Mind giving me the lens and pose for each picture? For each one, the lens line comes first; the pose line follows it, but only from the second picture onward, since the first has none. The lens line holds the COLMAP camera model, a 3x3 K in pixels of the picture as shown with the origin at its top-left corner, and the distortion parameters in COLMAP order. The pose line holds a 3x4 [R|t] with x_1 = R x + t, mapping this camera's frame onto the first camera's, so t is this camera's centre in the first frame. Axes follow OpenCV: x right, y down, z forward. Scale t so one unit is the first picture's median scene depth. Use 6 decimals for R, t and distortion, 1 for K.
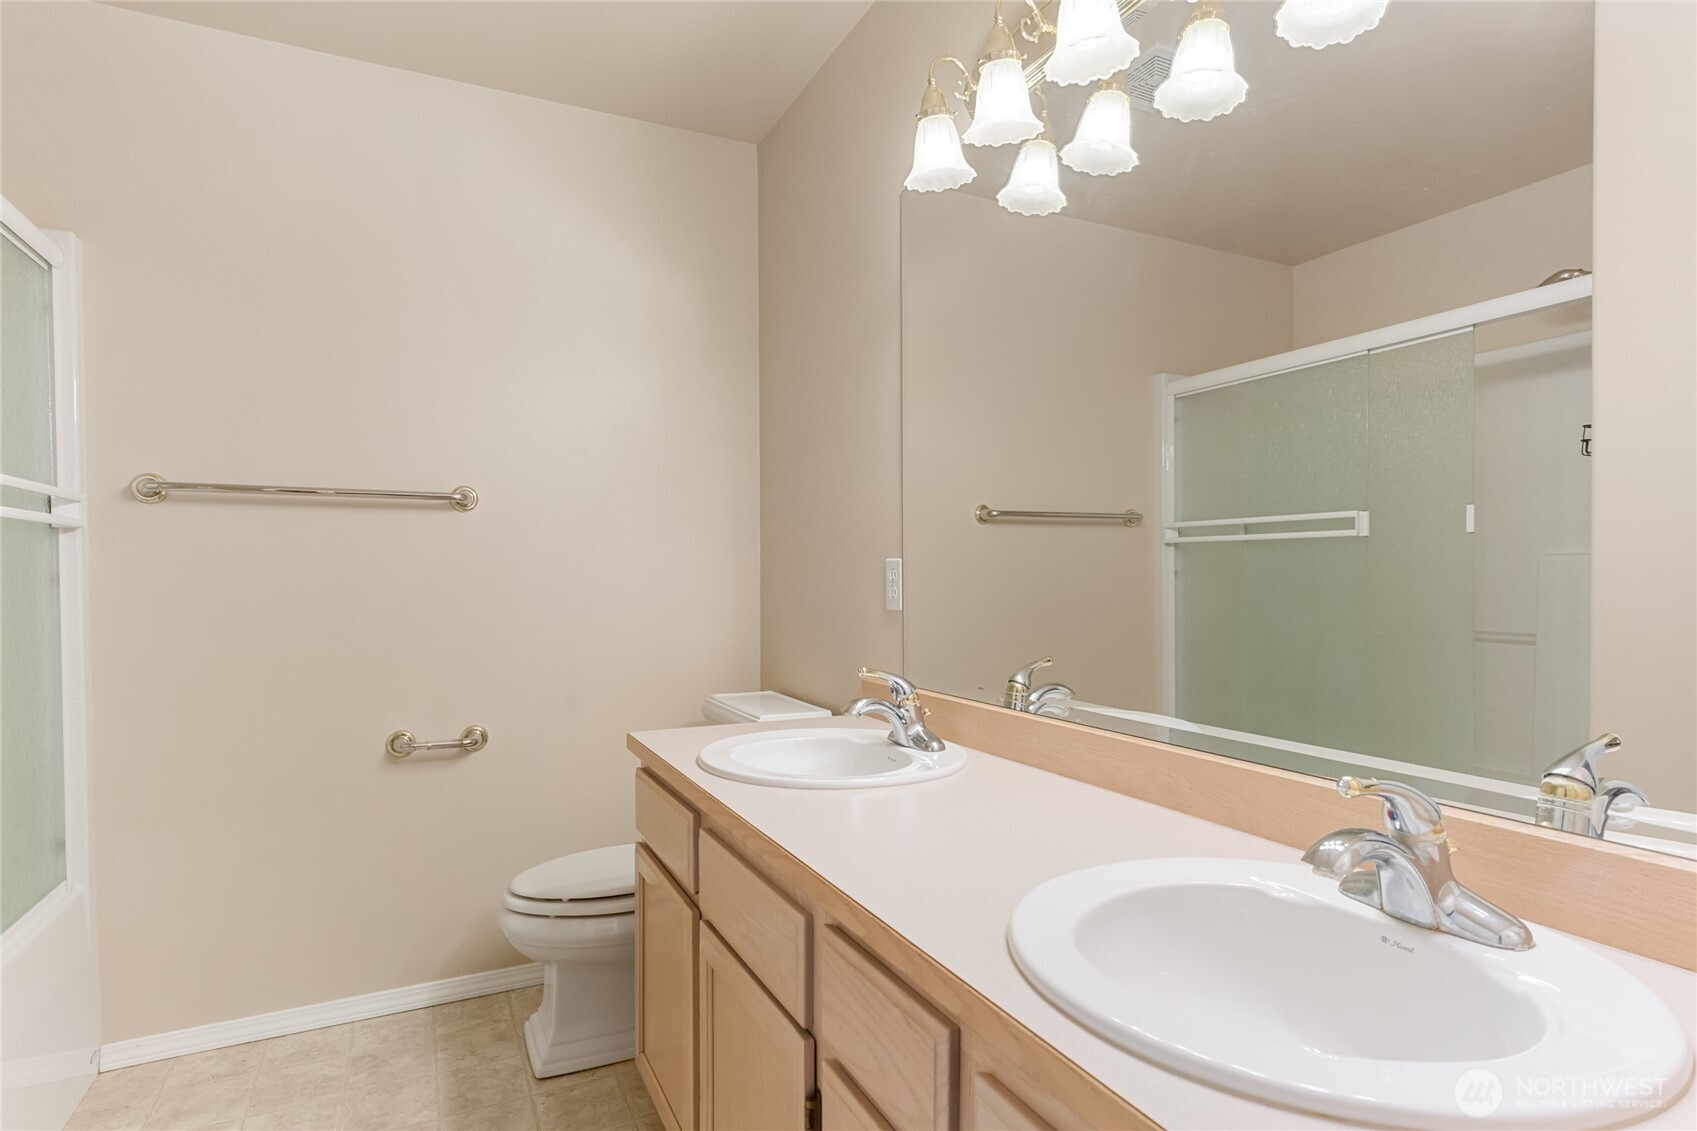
lens RADIAL K [[880.9, 0, 844.6], [0, 880.9, 575.1], [0, 0, 1]] dist [0.001197, 0.000414]
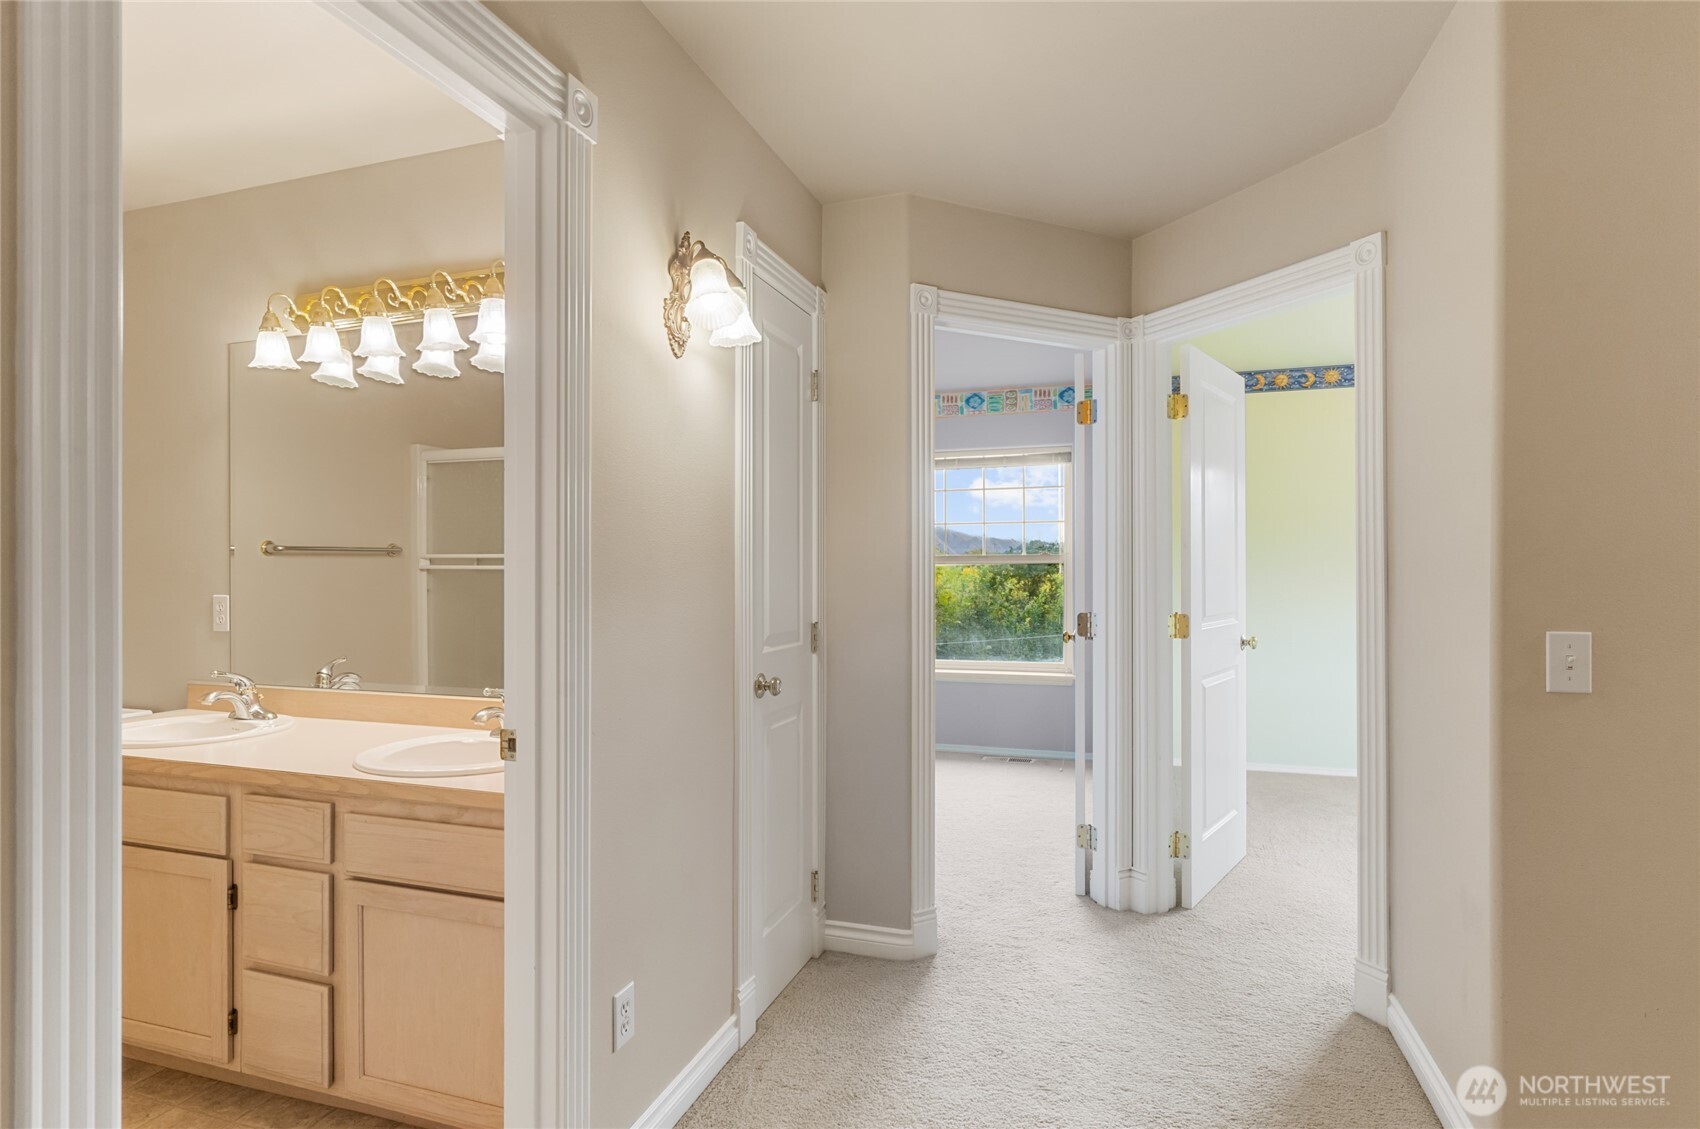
lens RADIAL K [[882.5, 0, 846.1], [0, 882.5, 574.1], [0, 0, 1]] dist [0.001197, 0.000414]
pose [[0.697799, -0.003826, 0.716283, -0.286857], [-0.001053, 0.999979, 0.006367, -0.068910], [-0.716293, -0.005197, 0.697780, -0.790294]]
